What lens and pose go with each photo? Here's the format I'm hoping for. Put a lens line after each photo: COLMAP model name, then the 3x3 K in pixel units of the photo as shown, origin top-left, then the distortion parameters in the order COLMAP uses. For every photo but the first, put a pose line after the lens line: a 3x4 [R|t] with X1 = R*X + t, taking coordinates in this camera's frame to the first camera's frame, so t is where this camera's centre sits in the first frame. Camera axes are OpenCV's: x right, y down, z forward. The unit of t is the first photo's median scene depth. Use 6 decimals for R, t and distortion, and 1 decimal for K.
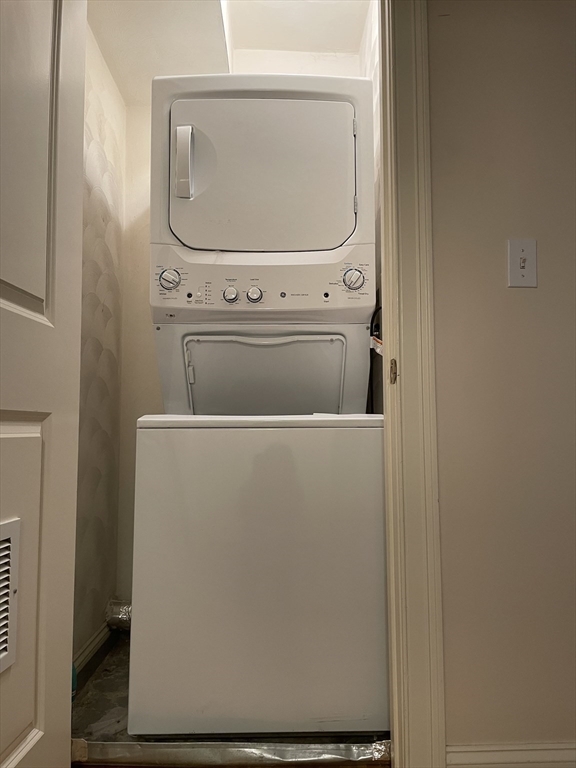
lens RADIAL K [[584.0, 0, 291.2], [0, 584.0, 386.0], [0, 0, 1]] dist [0.077723, -0.101566]
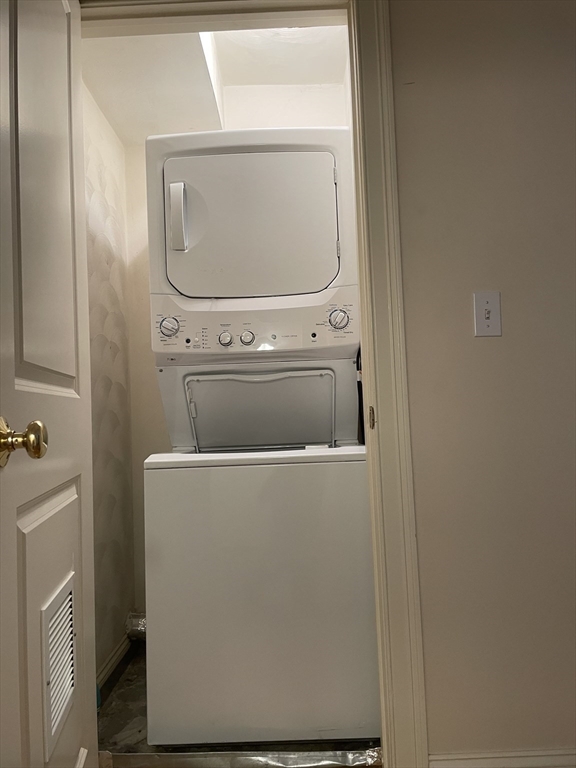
lens RADIAL K [[584.0, 0, 285.4], [0, 584.0, 380.7], [0, 0, 1]] dist [0.077723, -0.101566]
pose [[0.998680, -0.037709, -0.034864, 0.041127], [0.038547, 0.998975, 0.023711, -0.097238], [0.033934, -0.025023, 0.999111, -0.077978]]
